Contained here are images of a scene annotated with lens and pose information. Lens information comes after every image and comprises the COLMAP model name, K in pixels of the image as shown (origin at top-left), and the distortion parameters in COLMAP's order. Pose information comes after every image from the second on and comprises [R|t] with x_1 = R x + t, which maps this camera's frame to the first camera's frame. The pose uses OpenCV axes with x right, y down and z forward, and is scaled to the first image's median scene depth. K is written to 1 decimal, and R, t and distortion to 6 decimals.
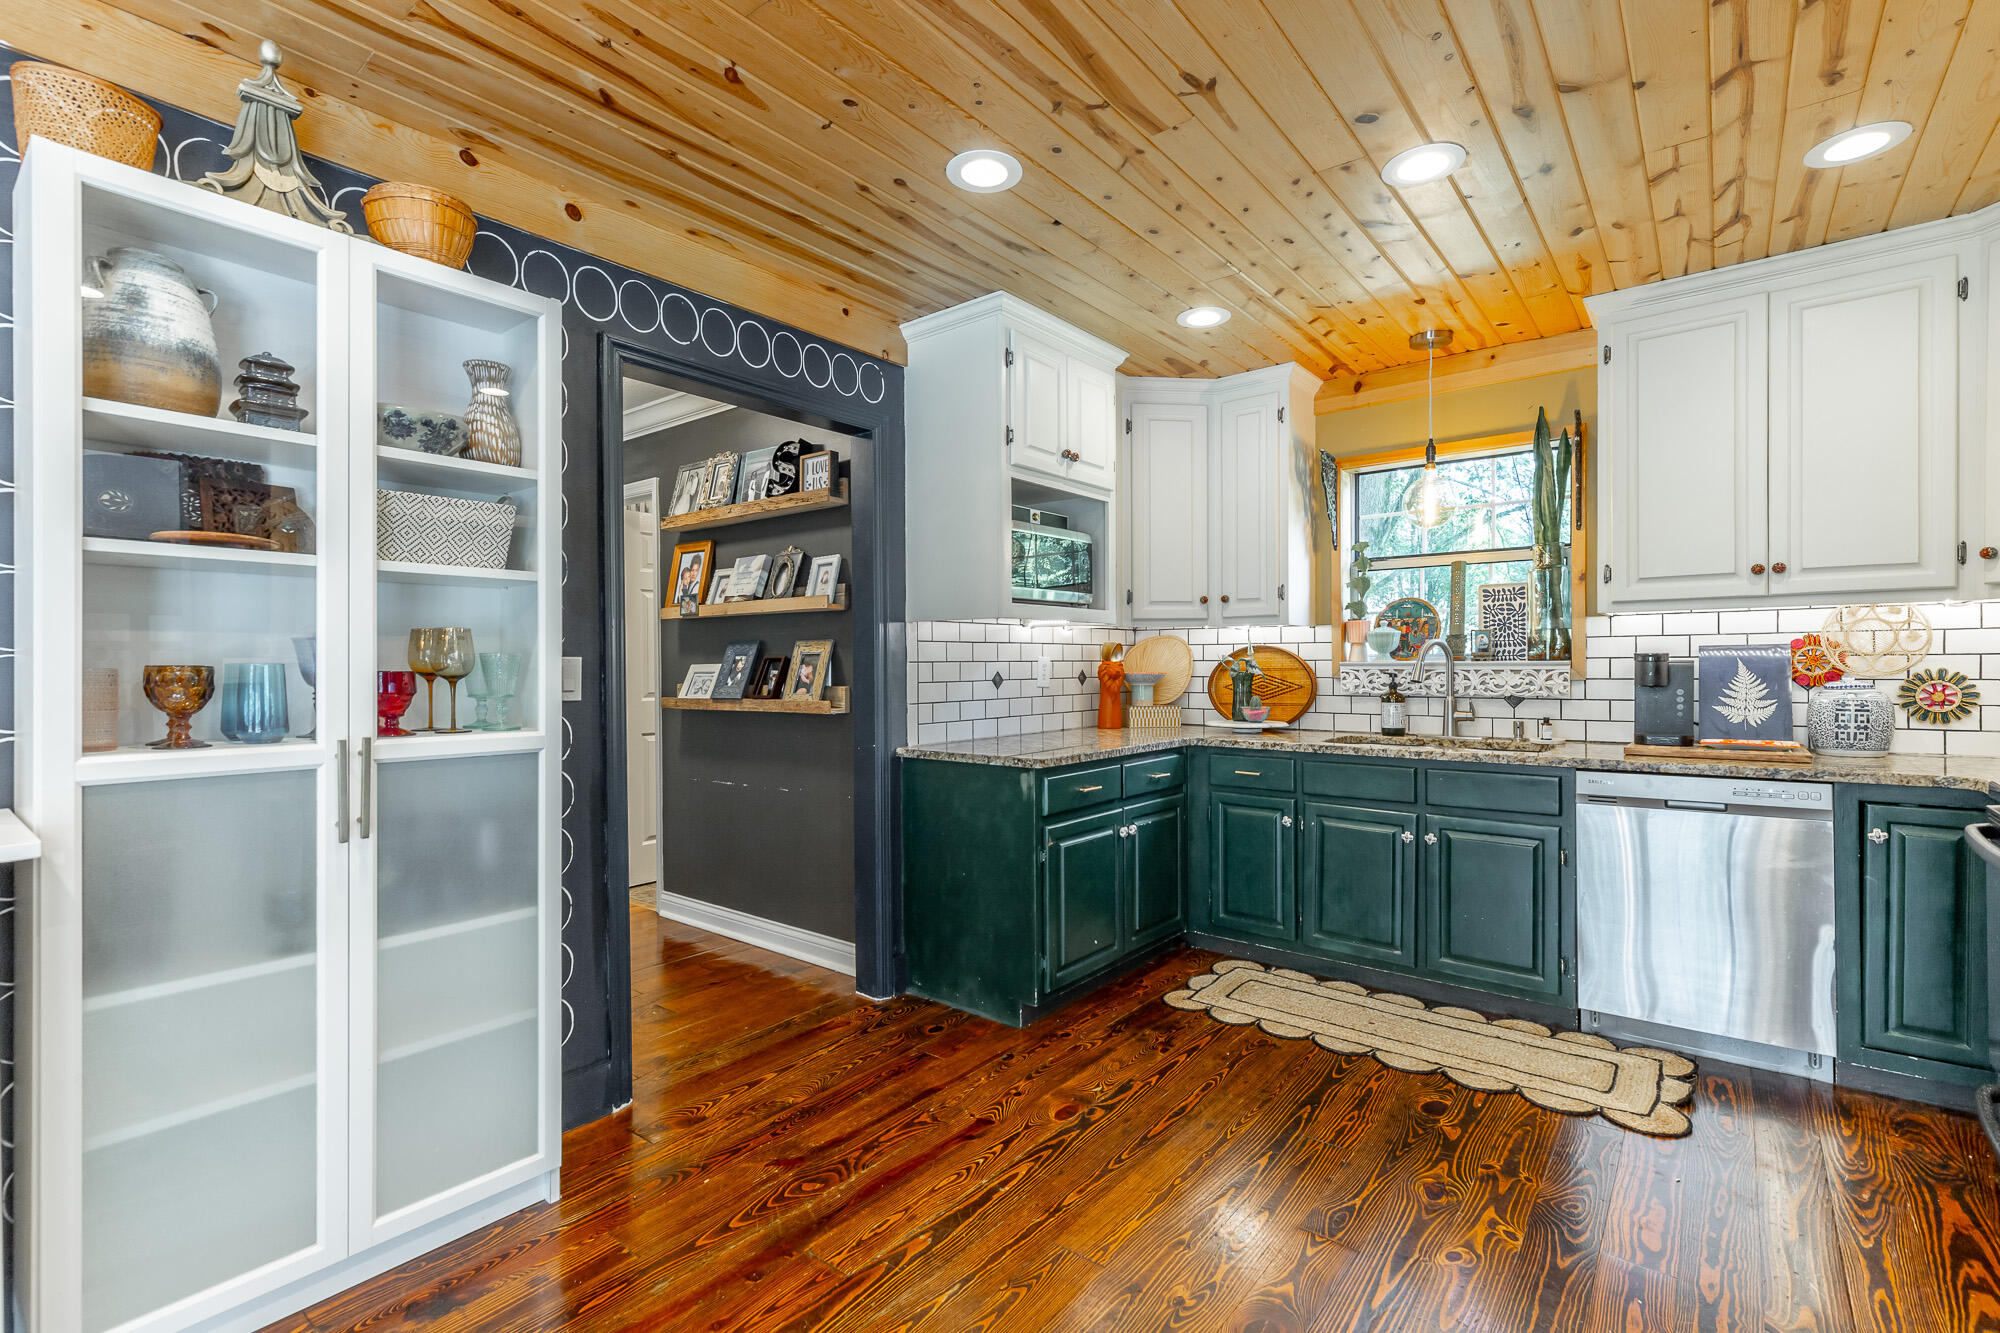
lens RADIAL K [[905.1, 0, 1014.4], [0, 905.1, 665.6], [0, 0, 1]] dist [0.009541, -0.001201]
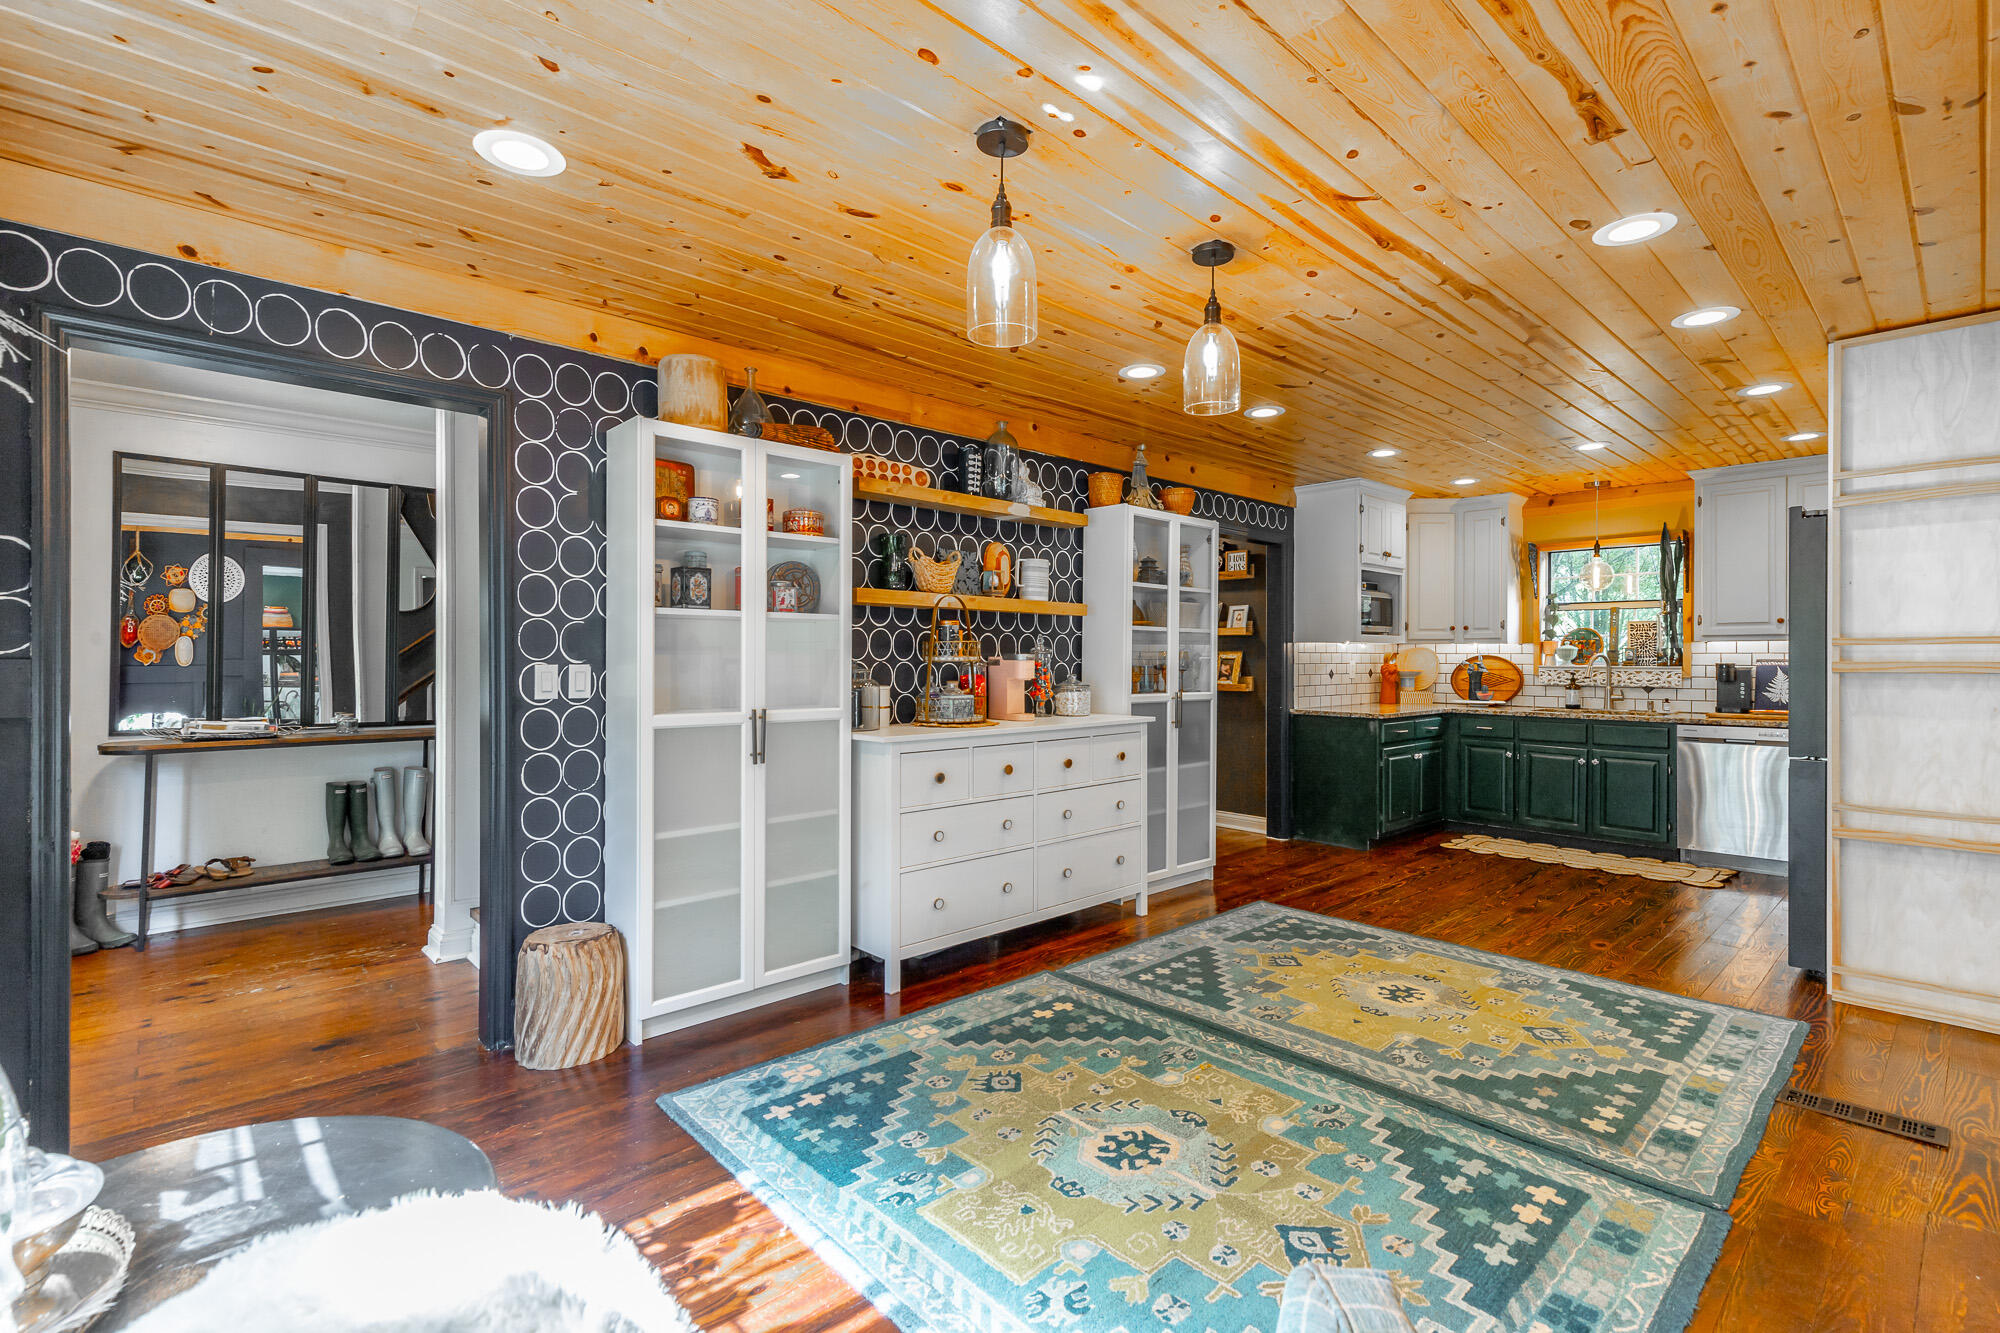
lens RADIAL K [[905.1, 0, 1016.4], [0, 905.1, 658.1], [0, 0, 1]] dist [0.009541, -0.001201]
pose [[0.989345, 0.007290, -0.145405, -0.470546], [-0.007623, 0.999969, -0.001727, -0.009942], [0.145388, 0.002817, 0.989371, -1.073176]]
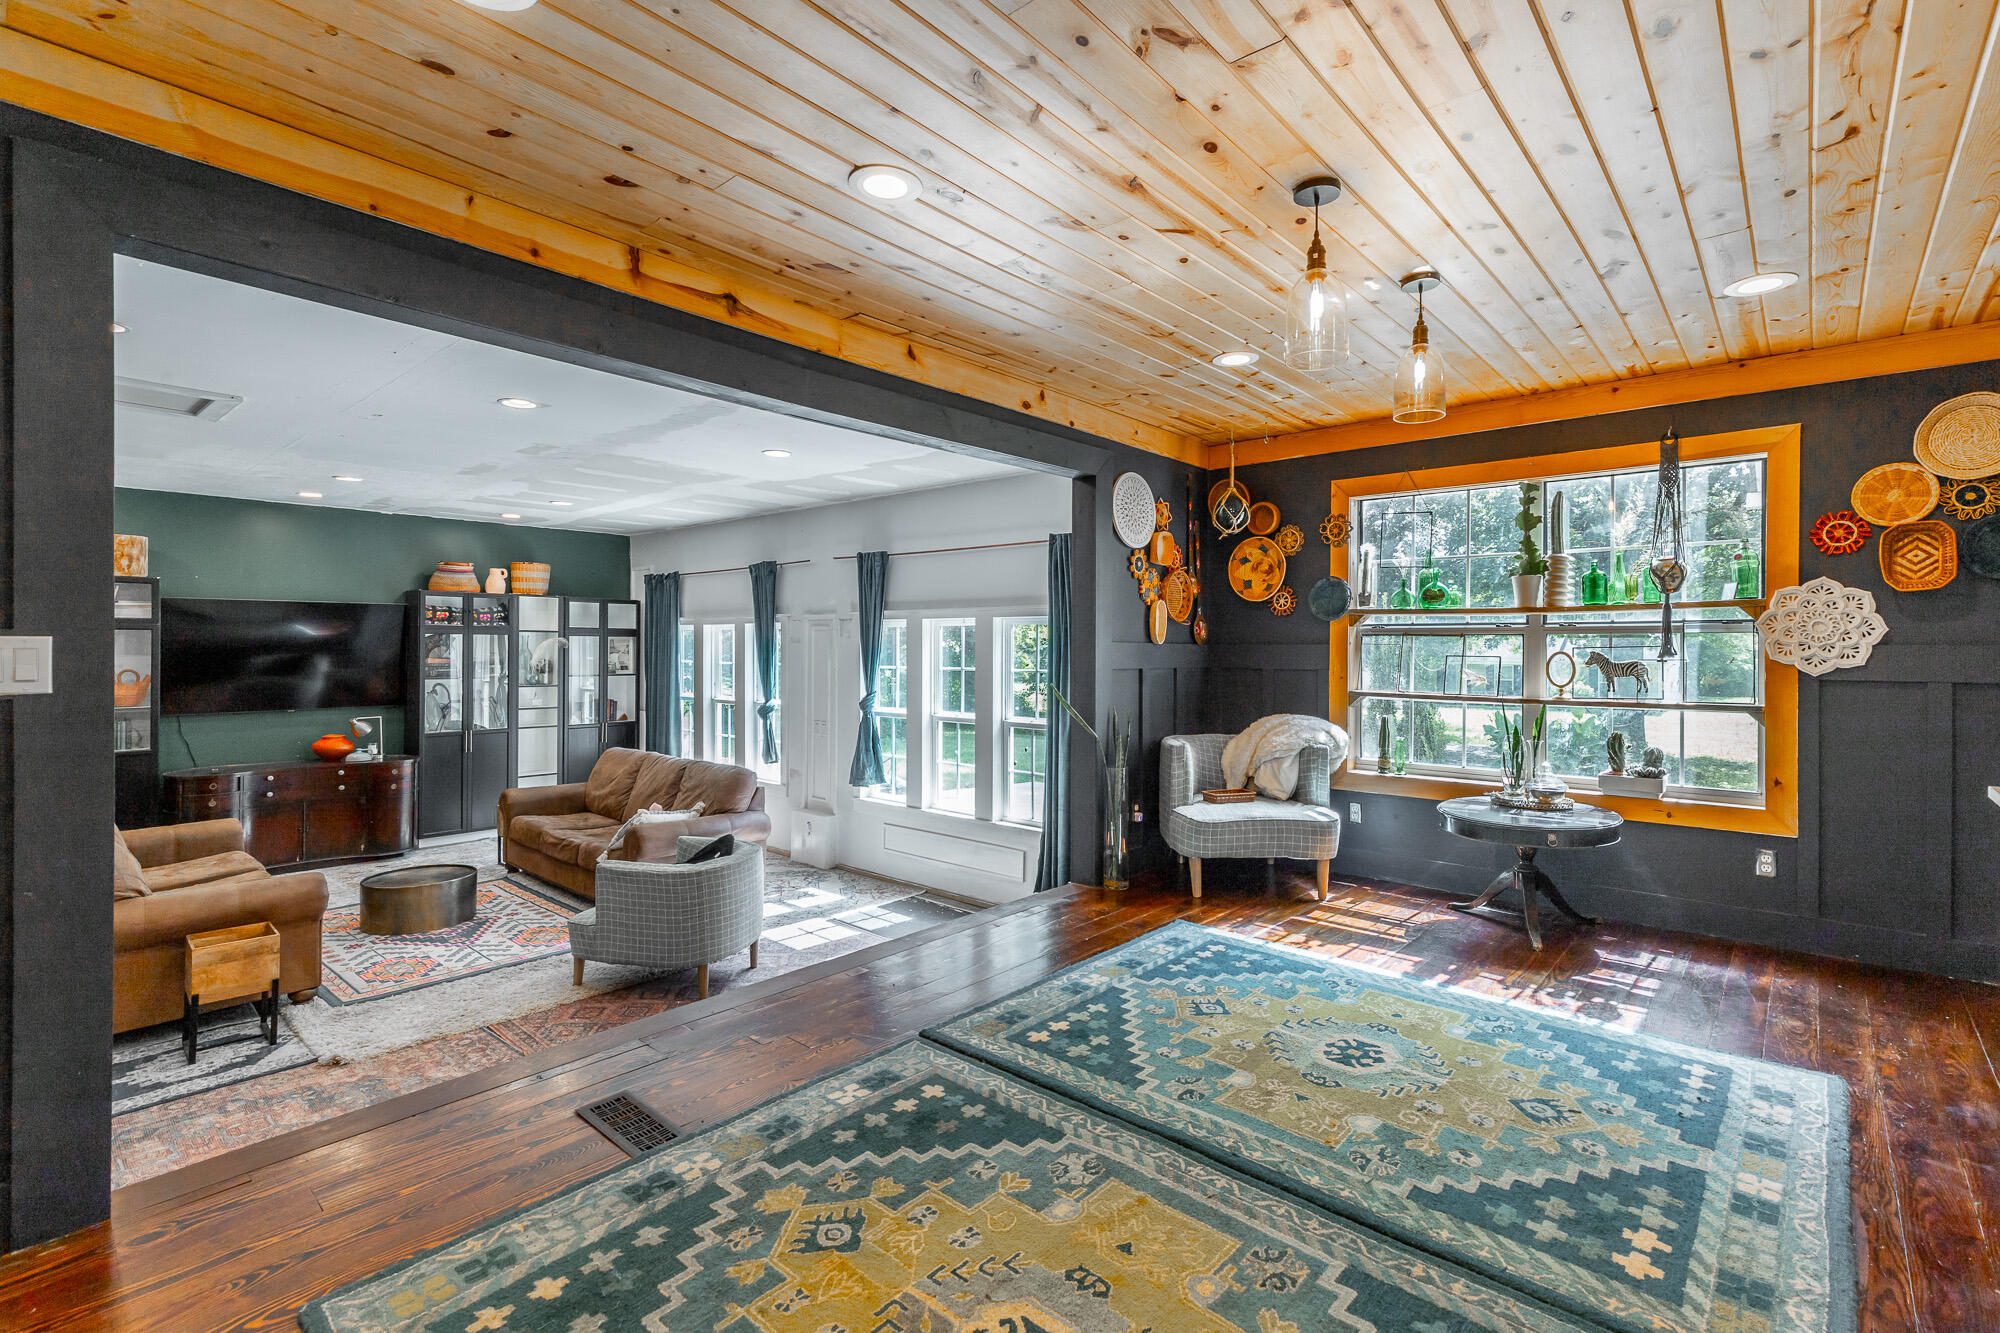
lens RADIAL K [[905.1, 0, 1026.0], [0, 905.1, 648.7], [0, 0, 1]] dist [0.009541, -0.001201]
pose [[-0.999105, 0.000247, 0.042289, -0.190839], [0.000496, 0.999983, 0.005862, -0.006100], [-0.042287, 0.005877, -0.999088, 0.630159]]
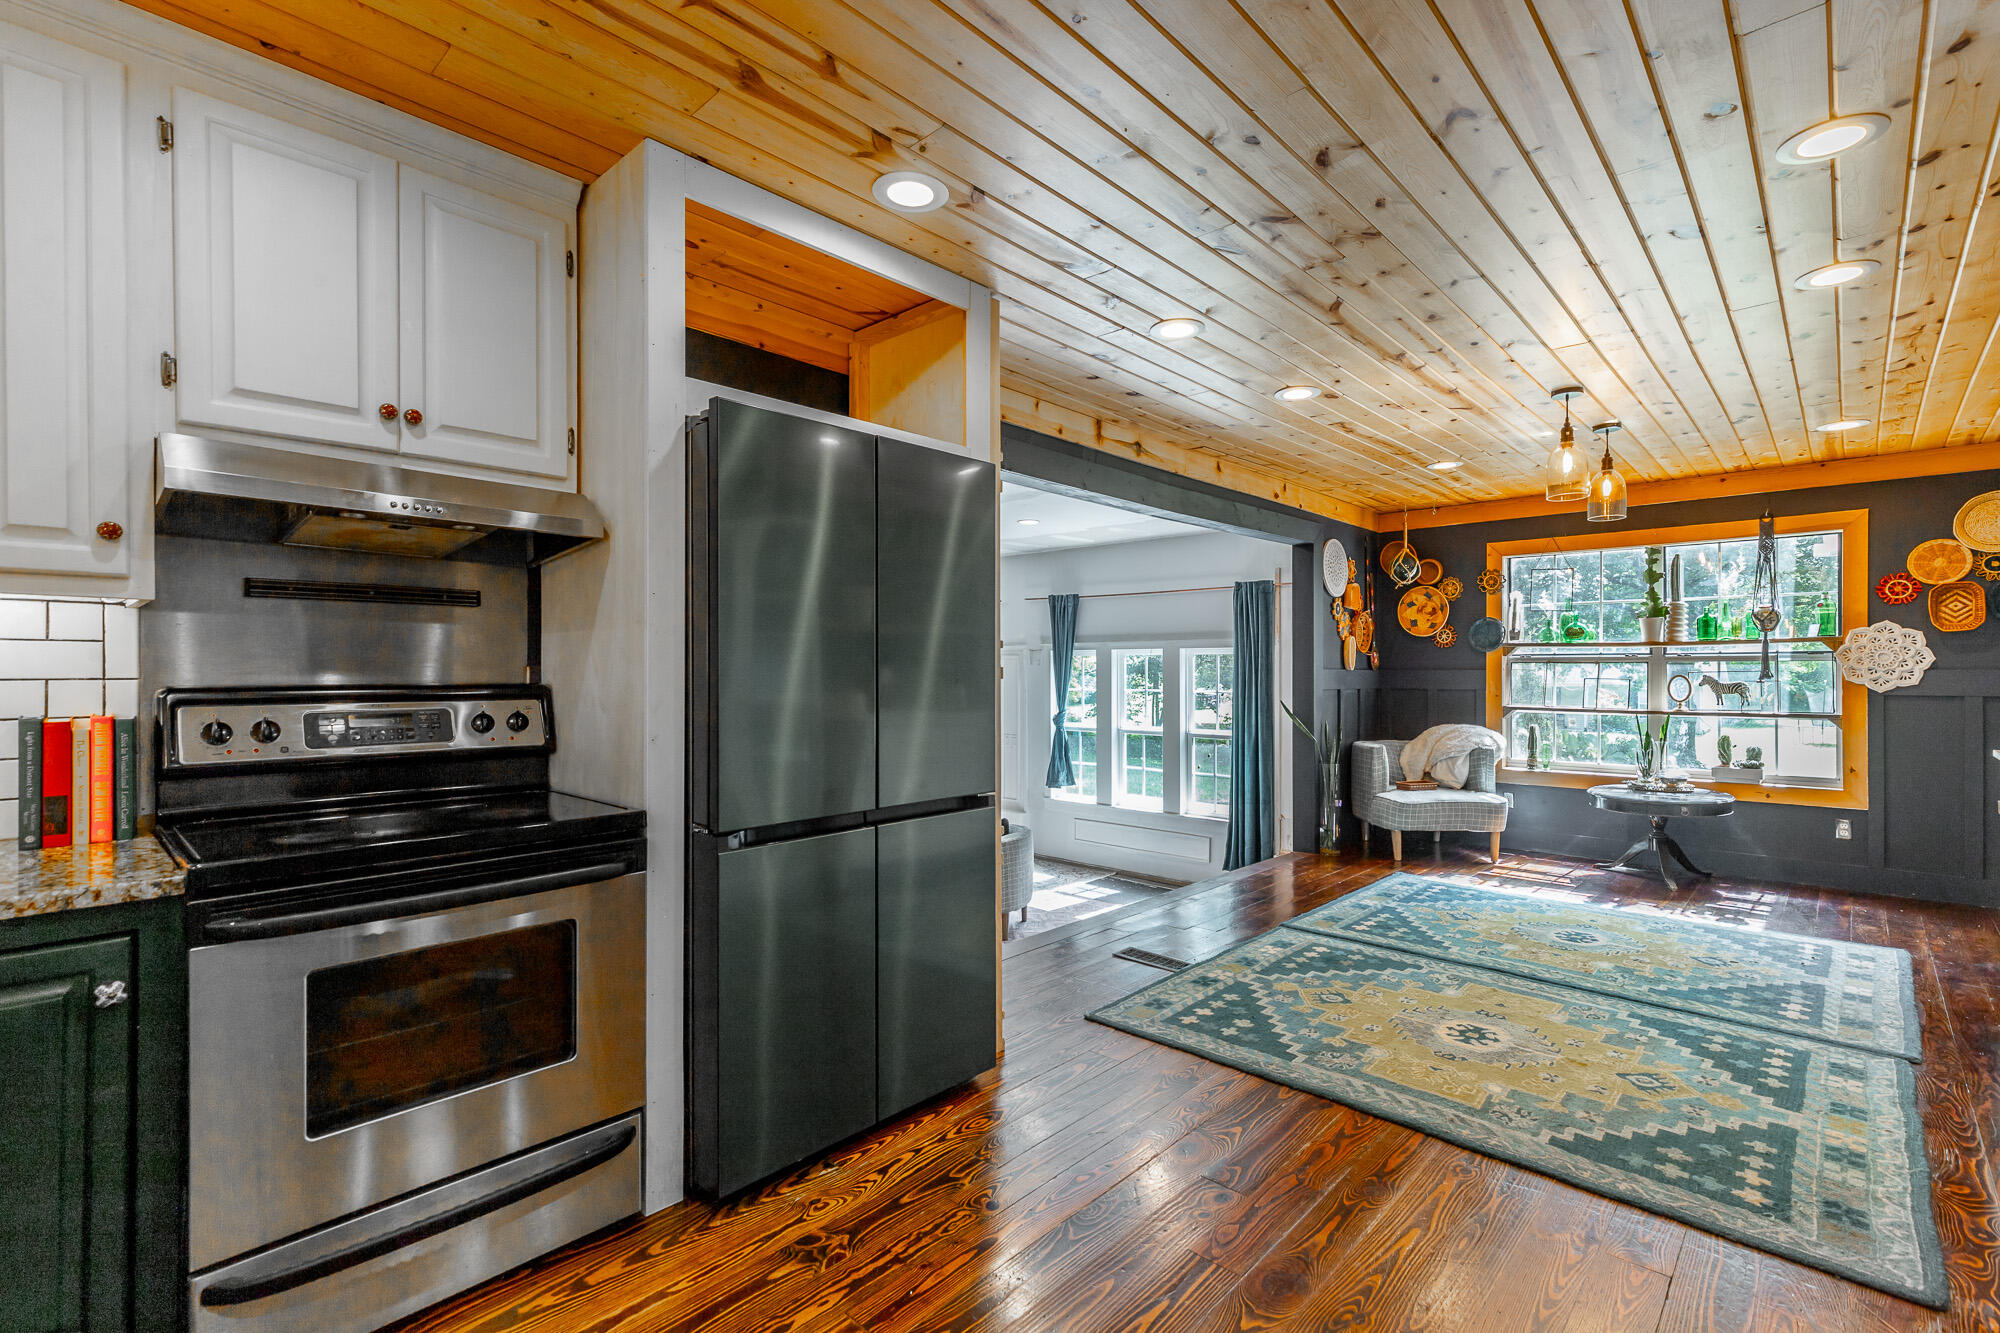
lens RADIAL K [[905.1, 0, 1009.0], [0, 905.1, 668.4], [0, 0, 1]] dist [0.009541, -0.001201]
pose [[-0.996888, 0.003868, 0.078739, 0.280725], [0.003982, 0.999991, 0.001294, -0.015151], [-0.078733, 0.001604, -0.996894, 1.176860]]
